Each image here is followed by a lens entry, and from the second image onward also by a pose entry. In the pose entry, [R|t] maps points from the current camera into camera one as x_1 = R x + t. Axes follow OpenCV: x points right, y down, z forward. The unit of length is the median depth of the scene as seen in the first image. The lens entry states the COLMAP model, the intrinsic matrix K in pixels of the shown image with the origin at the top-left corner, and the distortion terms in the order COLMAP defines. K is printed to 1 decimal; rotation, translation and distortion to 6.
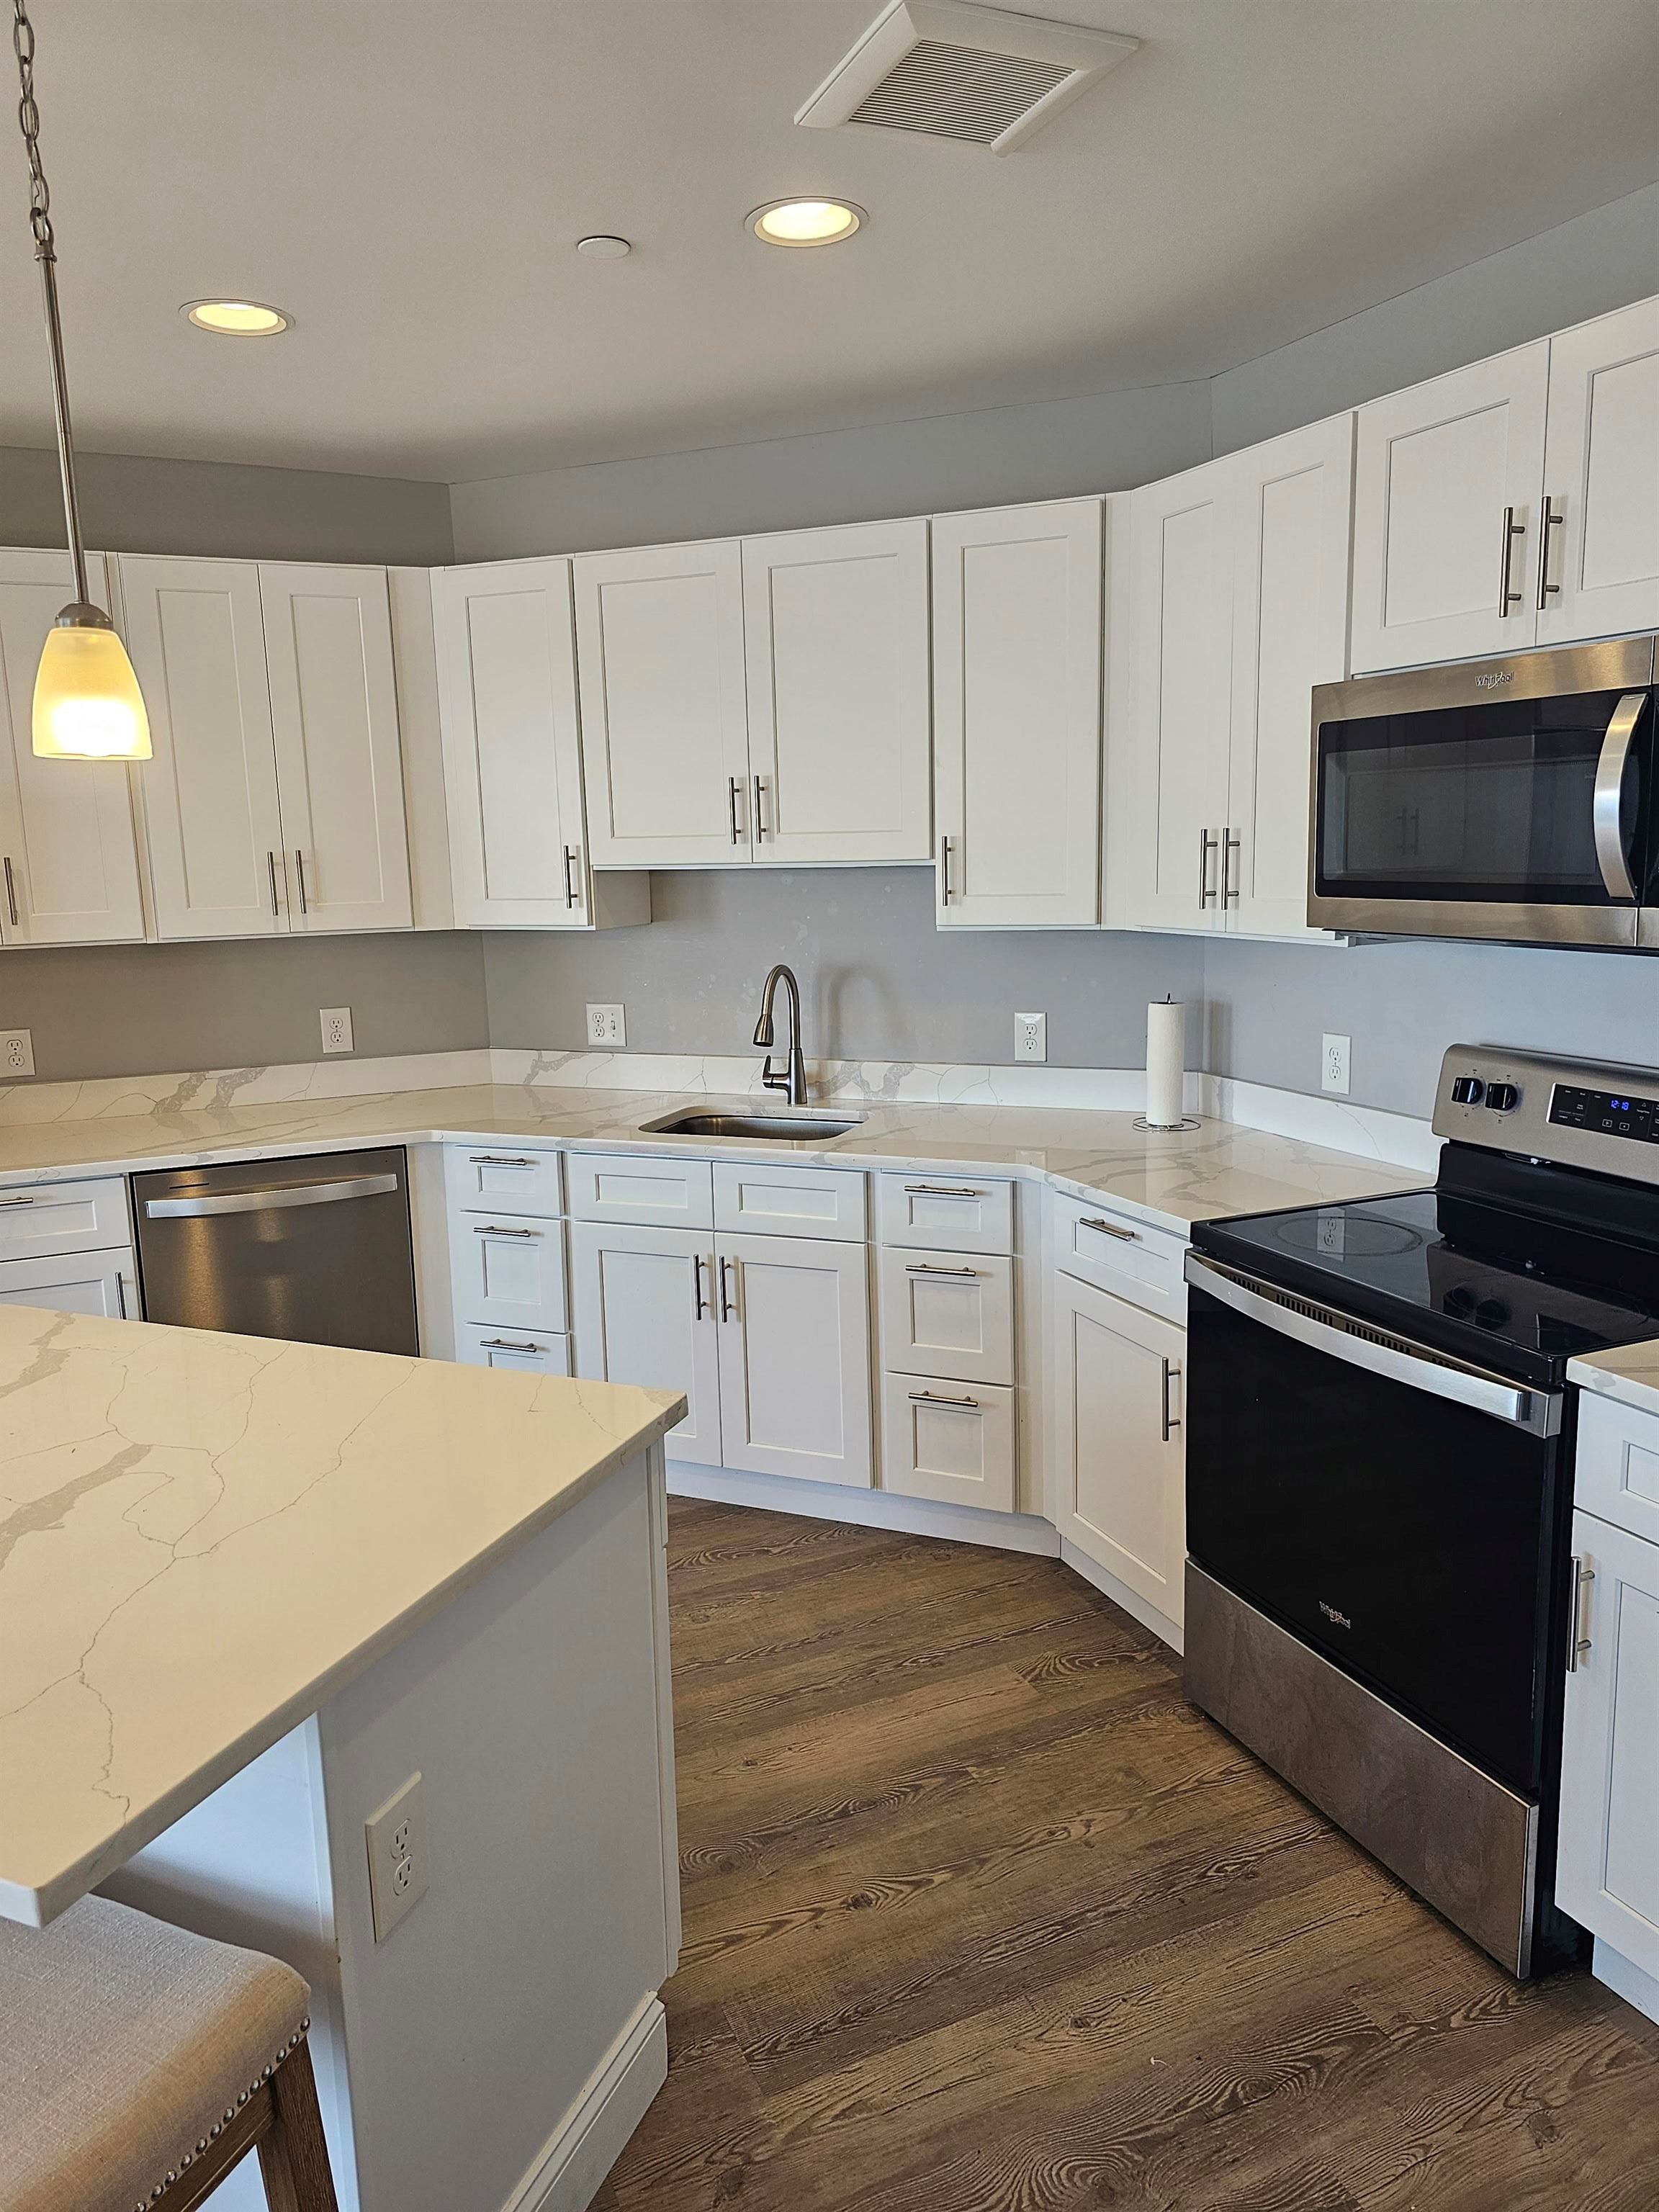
lens RADIAL K [[1484.9, 0, 824.2], [0, 1484.9, 1076.9], [0, 0, 1]] dist [0.058636, -0.052330]
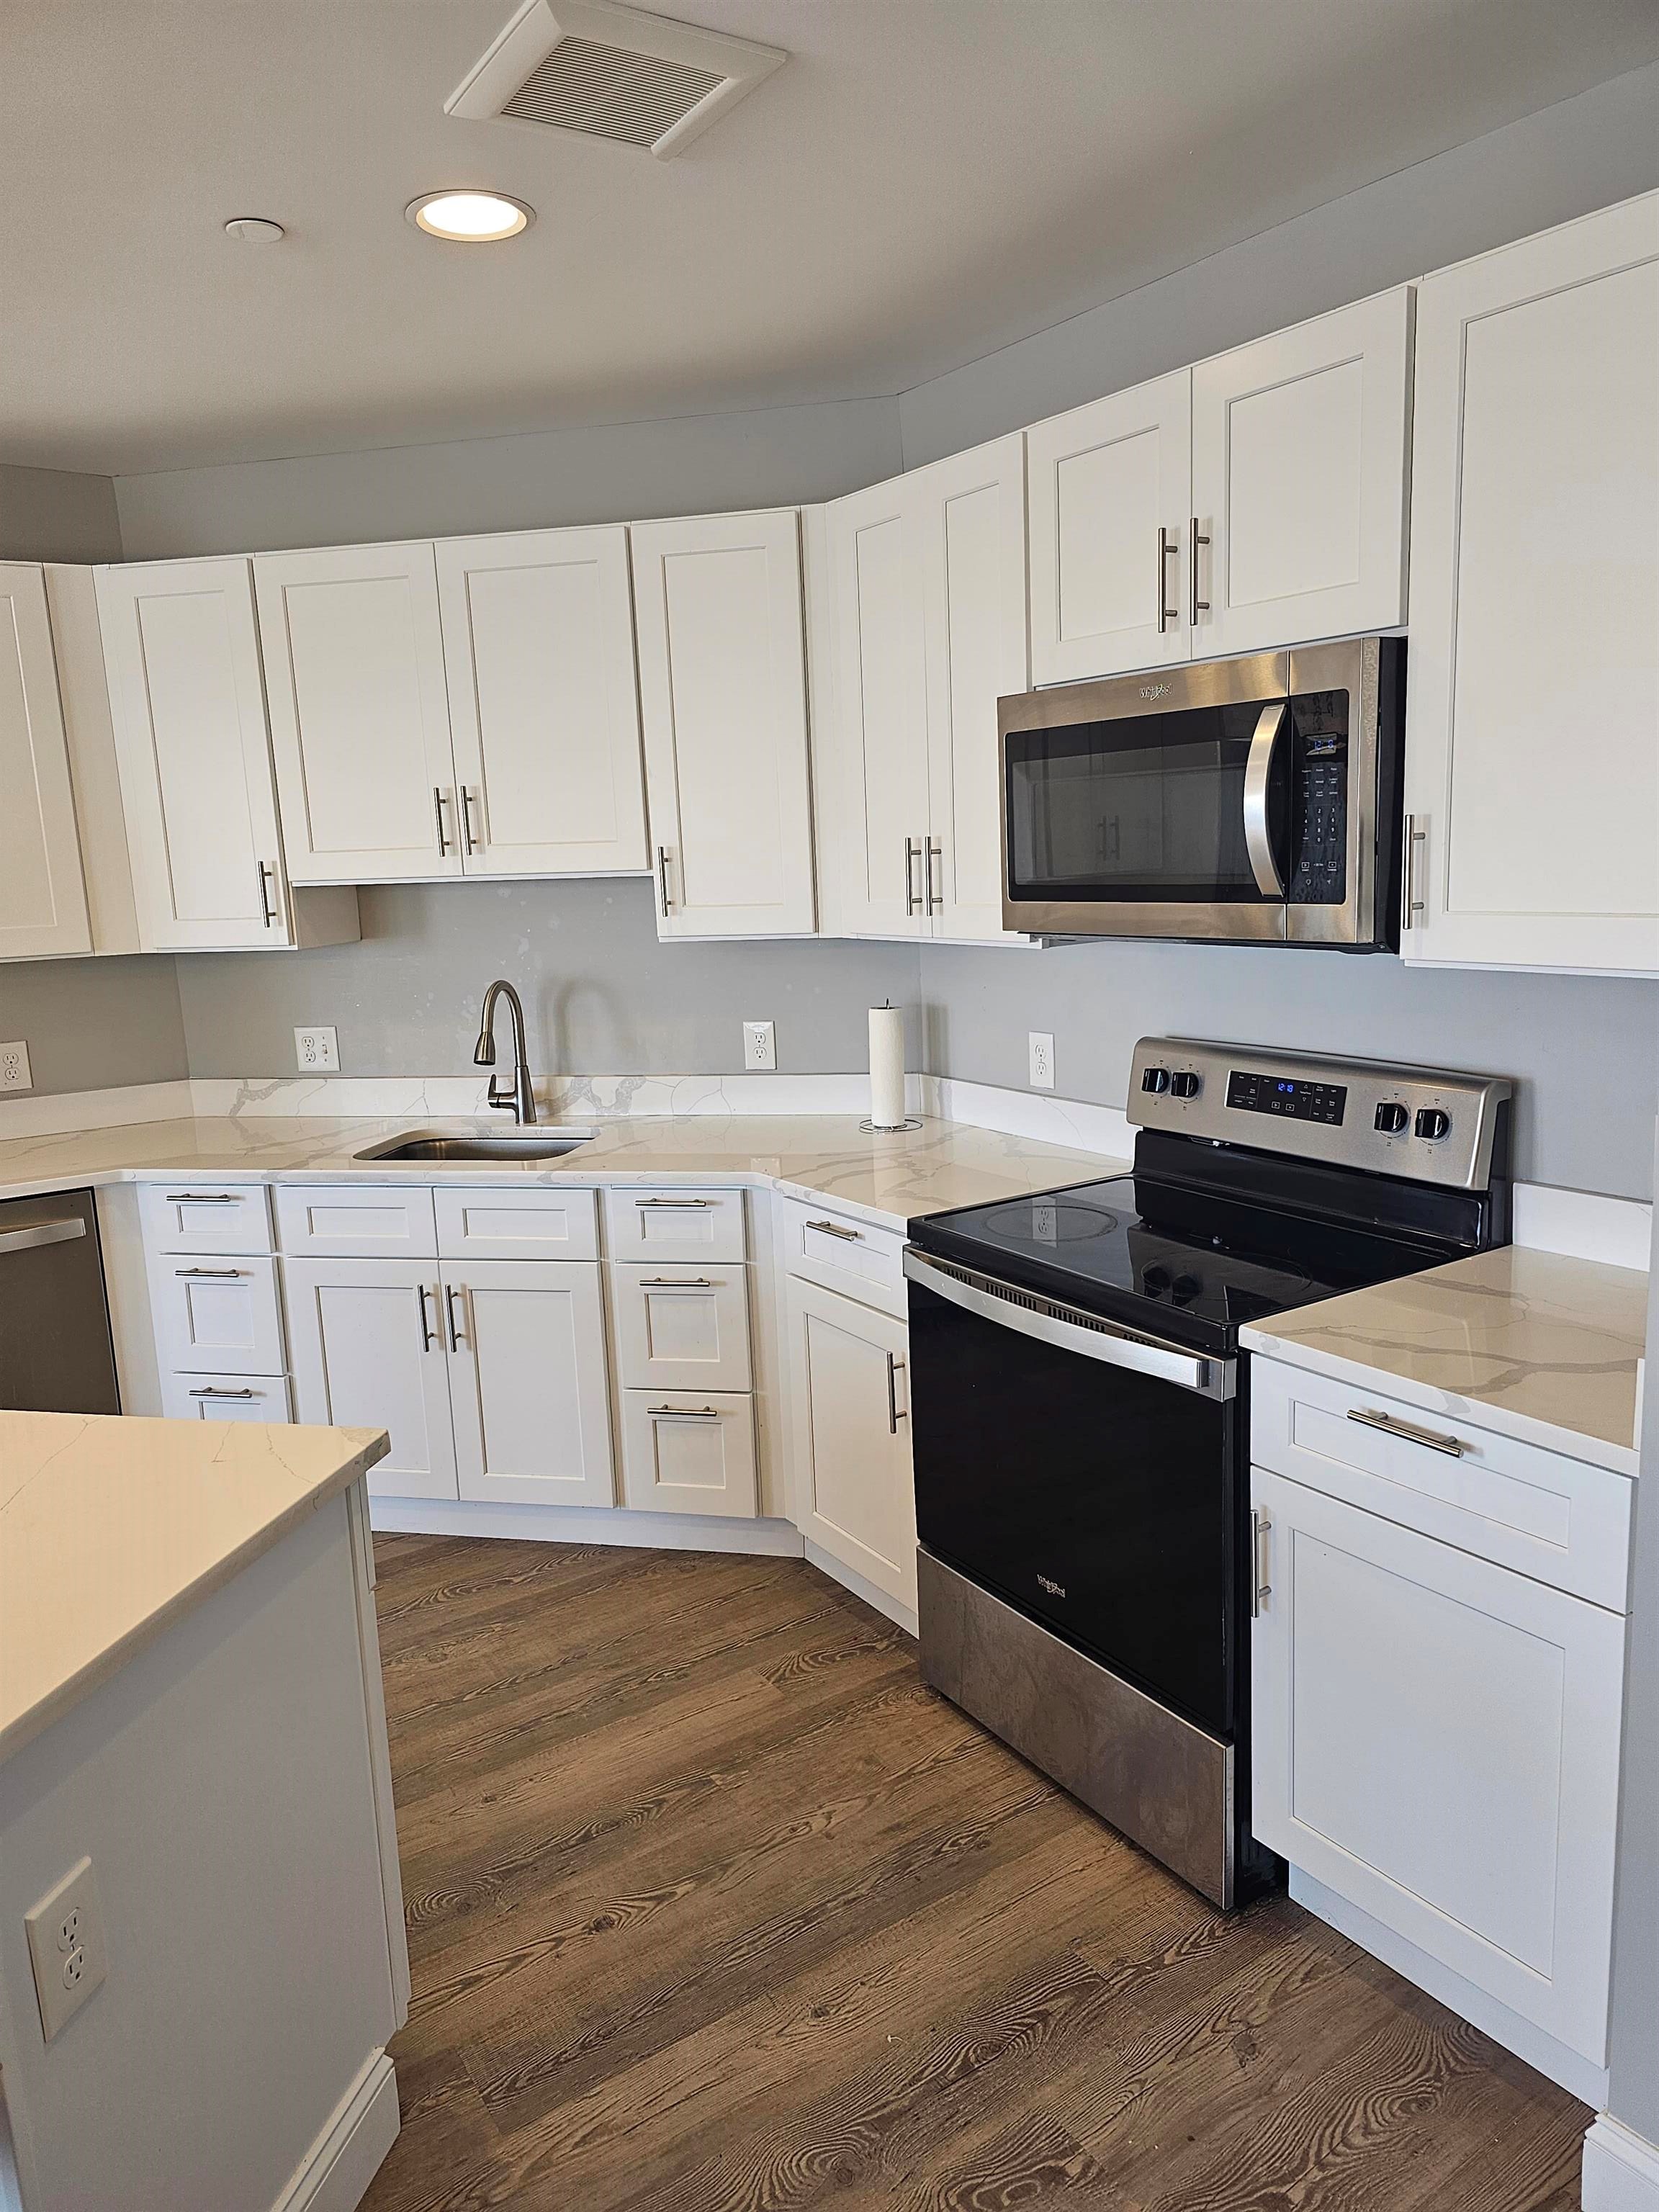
lens RADIAL K [[1484.9, 0, 838.8], [0, 1484.9, 1098.5], [0, 0, 1]] dist [0.058636, -0.052330]
pose [[0.984624, -0.044440, 0.168941, 0.023762], [0.043240, 0.999007, 0.010777, 0.000788], [-0.169252, -0.003306, 0.985567, -0.000840]]
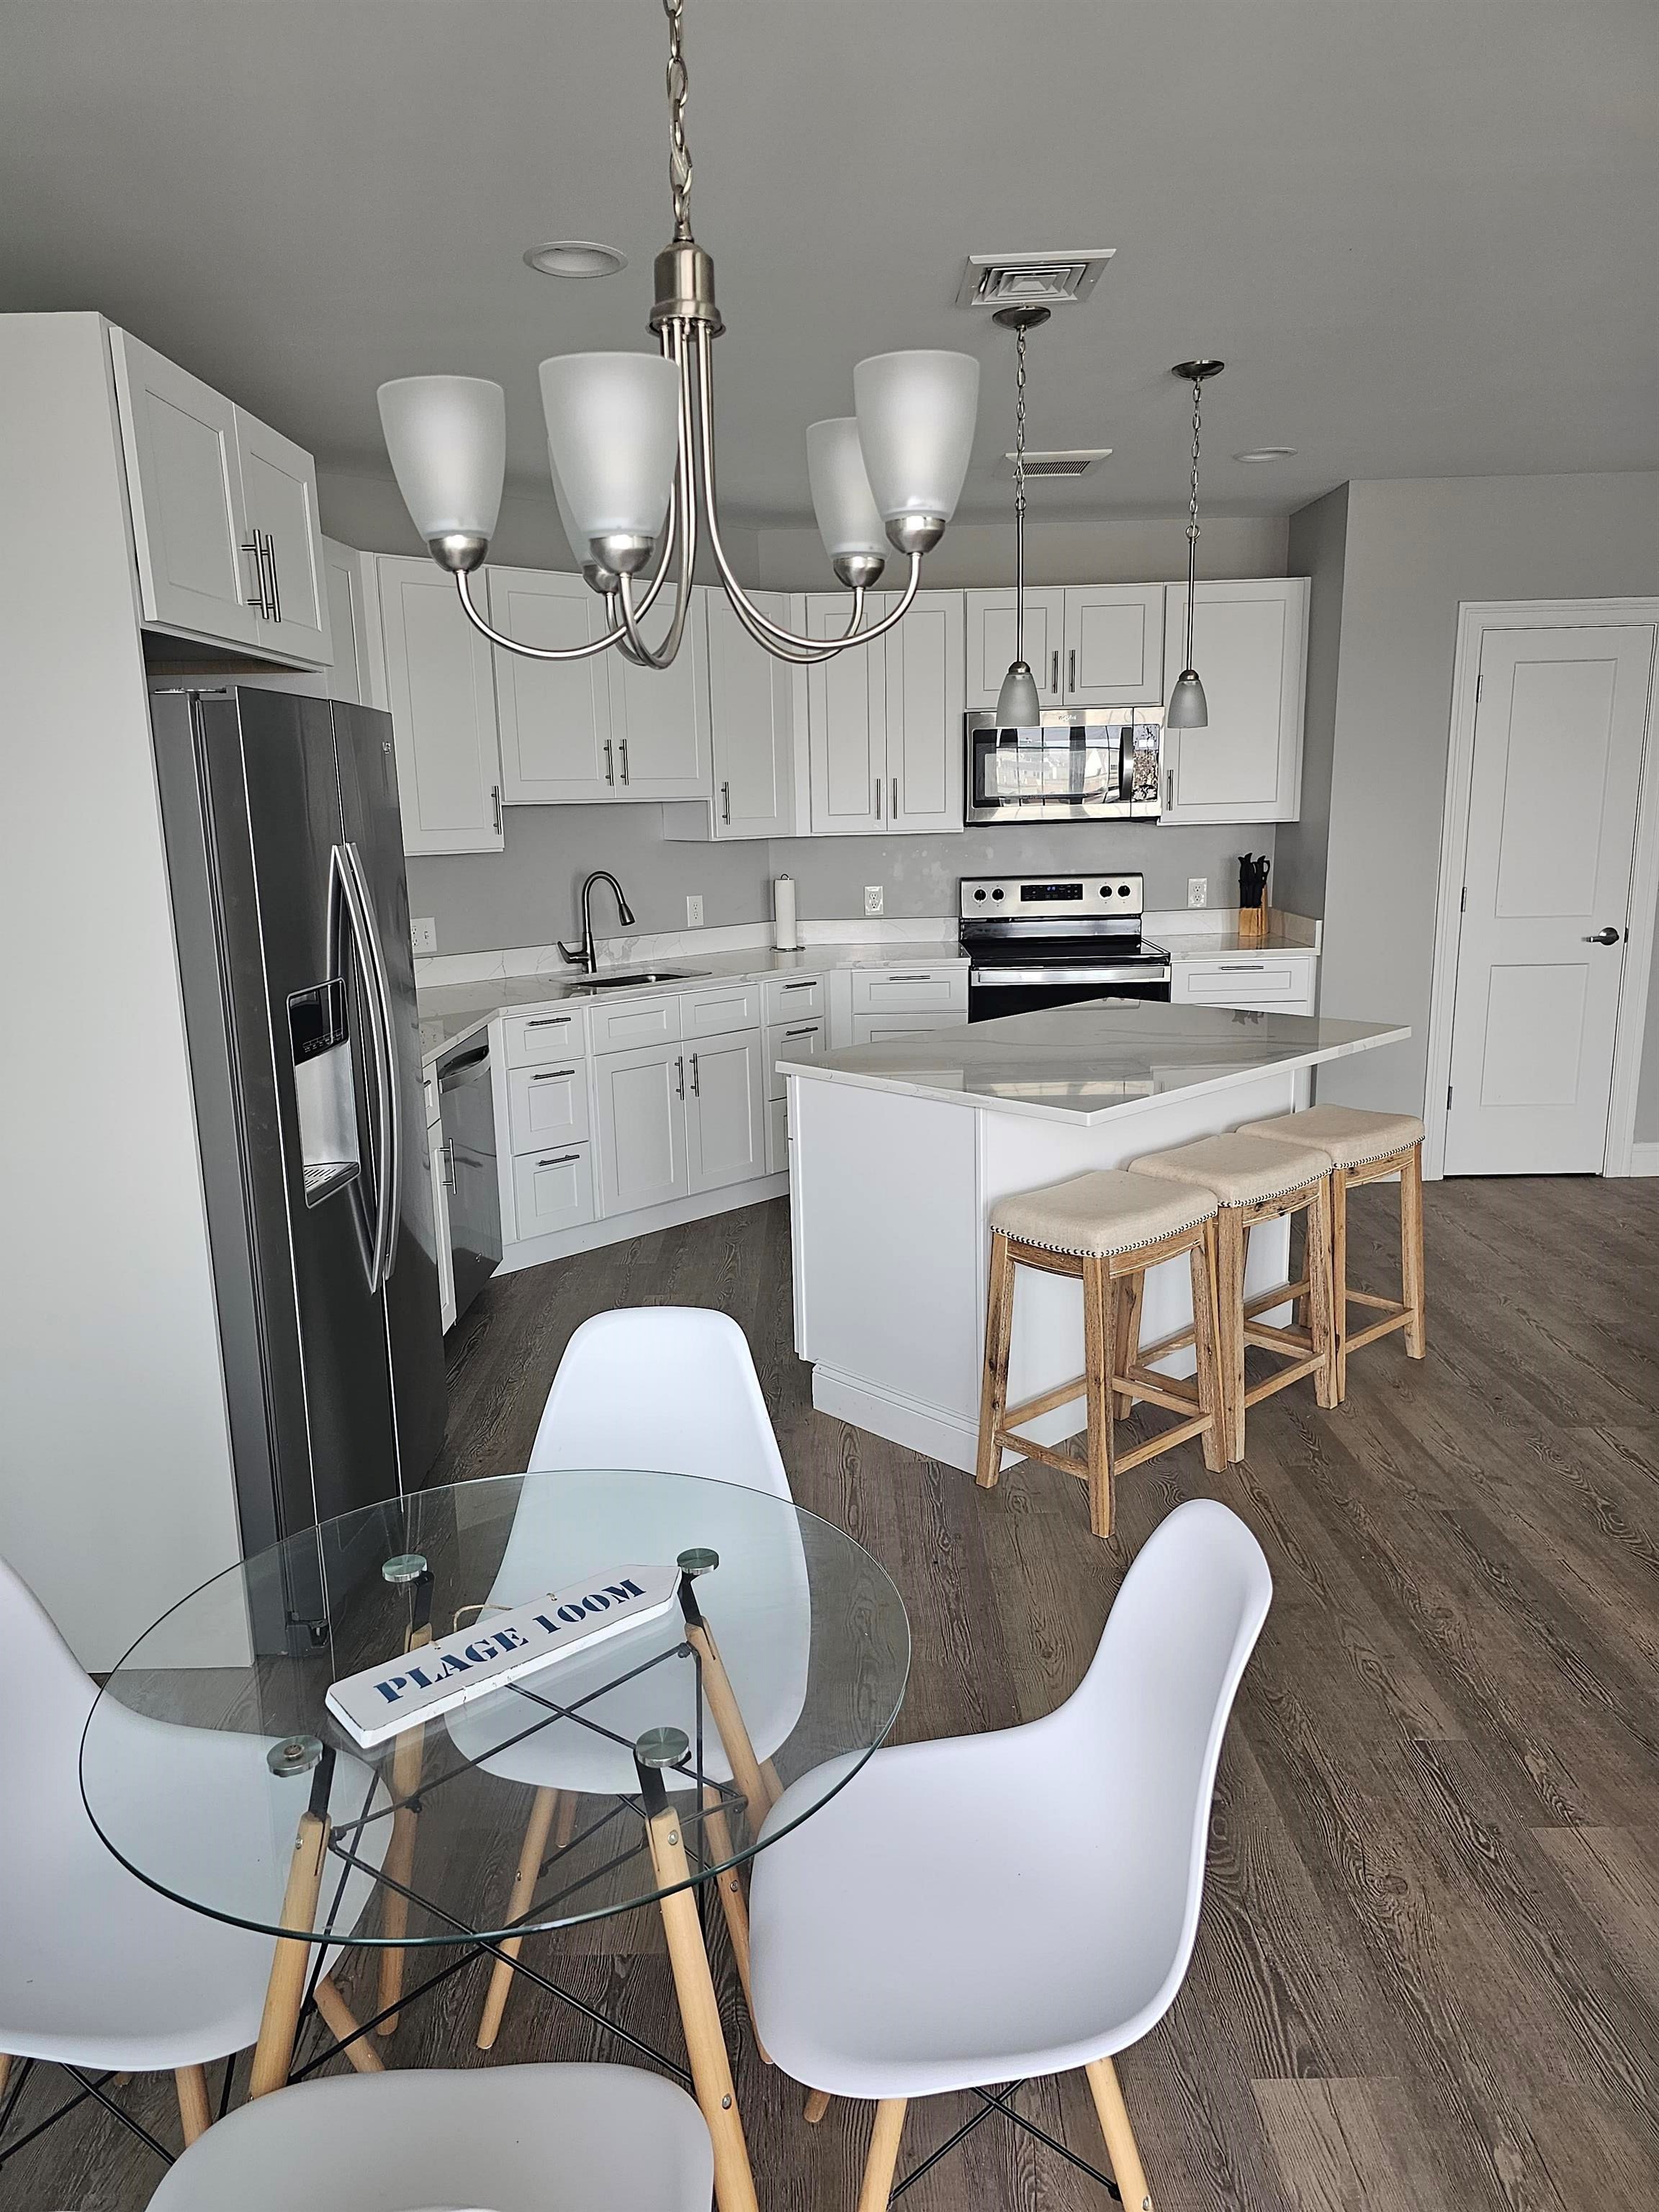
lens RADIAL K [[1484.9, 0, 849.5], [0, 1484.9, 1069.1], [0, 0, 1]] dist [0.058636, -0.052330]
pose [[0.397086, -0.153280, 0.904891, -1.445006], [0.163925, 0.981946, 0.094398, 0.019076], [-0.903023, 0.110850, 0.415044, 0.224717]]
